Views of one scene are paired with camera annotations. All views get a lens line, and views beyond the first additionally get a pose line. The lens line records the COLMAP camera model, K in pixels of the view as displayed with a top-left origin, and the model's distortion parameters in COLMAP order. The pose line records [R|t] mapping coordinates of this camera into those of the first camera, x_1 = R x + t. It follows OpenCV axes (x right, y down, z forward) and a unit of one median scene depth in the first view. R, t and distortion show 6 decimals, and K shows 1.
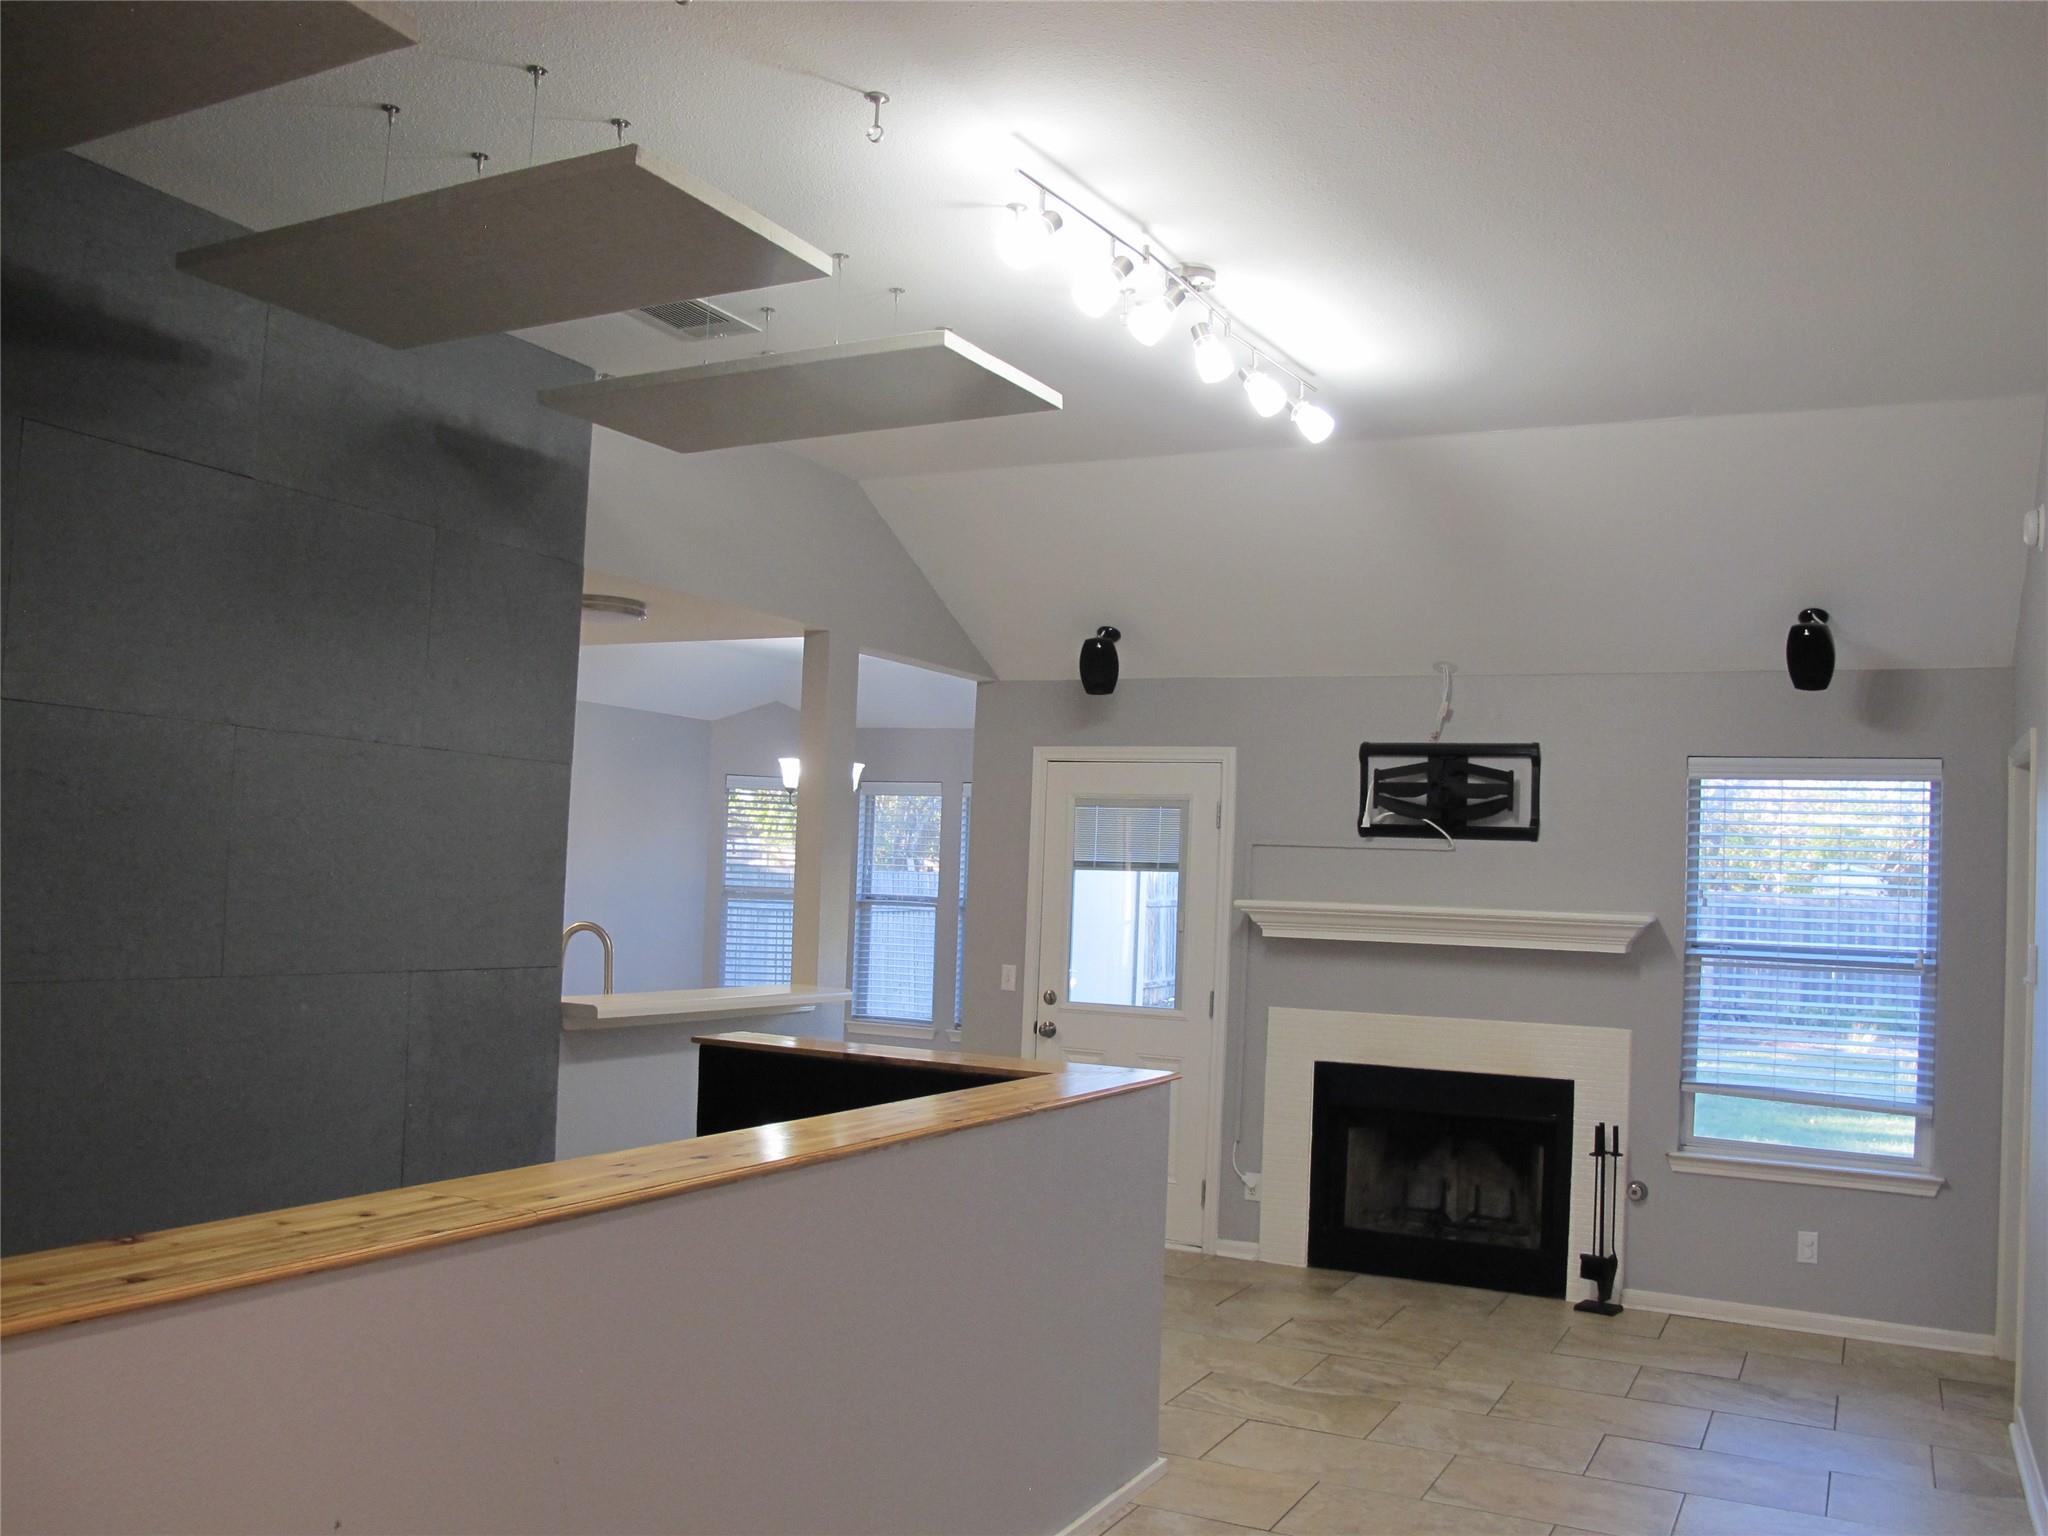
lens RADIAL K [[1710.4, 0, 1024.0], [0, 1710.4, 768.0], [0, 0, 1]] dist [-0.157377, 0.117872]
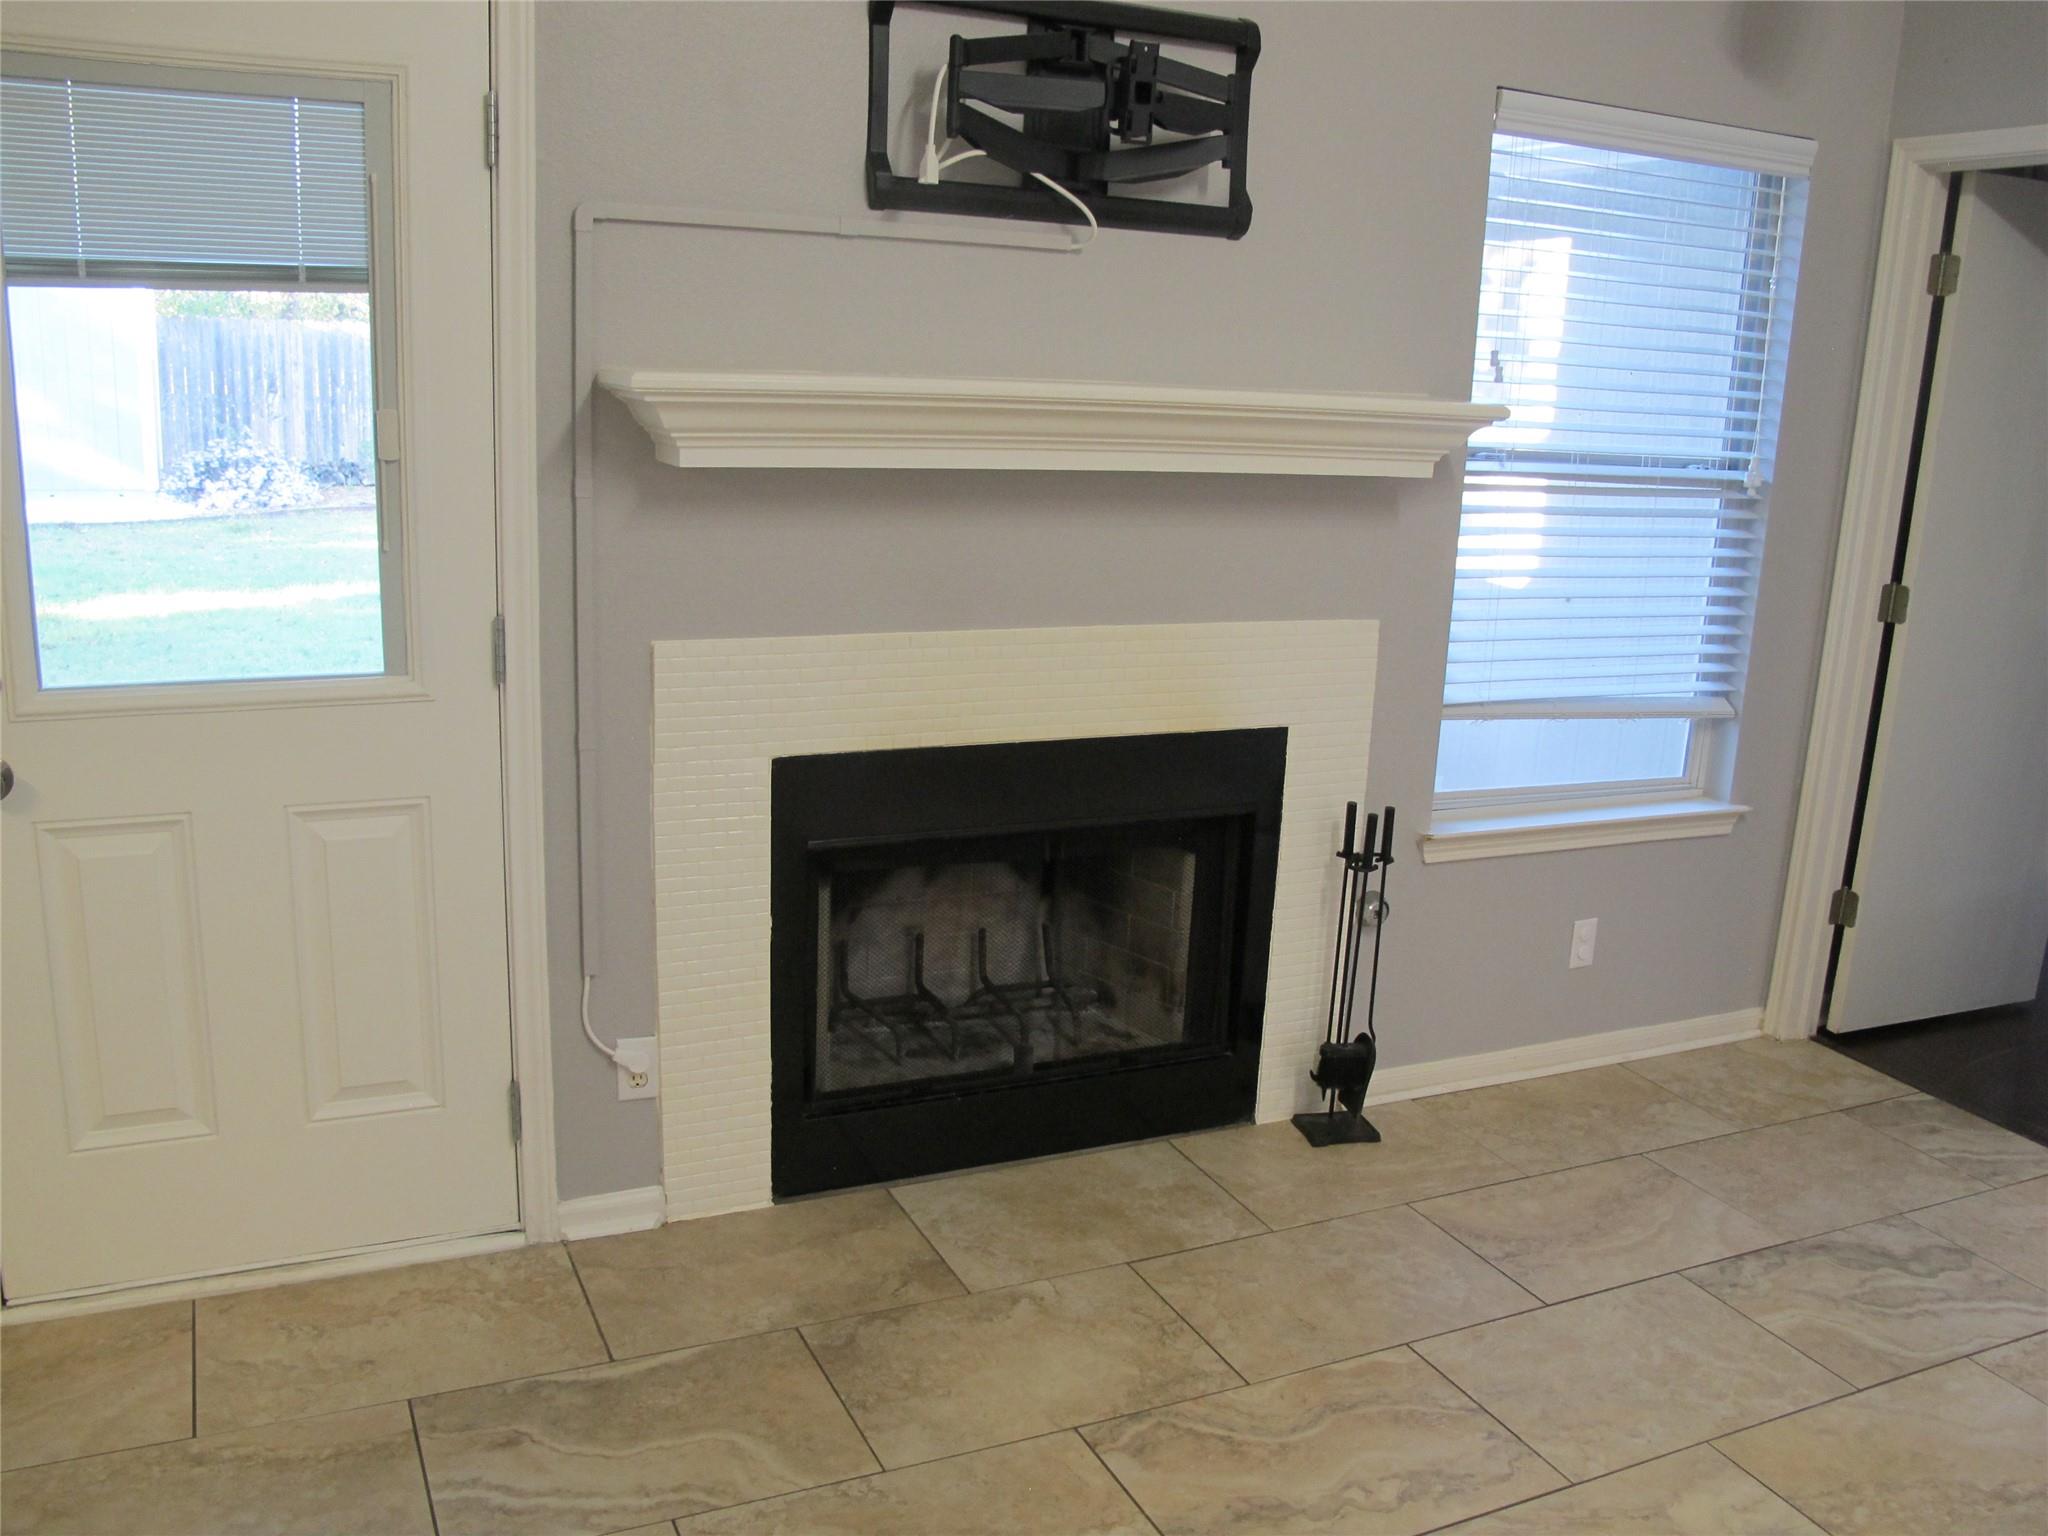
lens RADIAL K [[1722.6, 0, 1024.0], [0, 1722.6, 768.0], [0, 0, 1]] dist [-0.082146, 0.010860]
pose [[0.623351, -0.193156, 0.757710, -0.119211], [-0.066423, 0.952428, 0.297438, 0.045188], [-0.779116, -0.235737, 0.580867, 0.727171]]
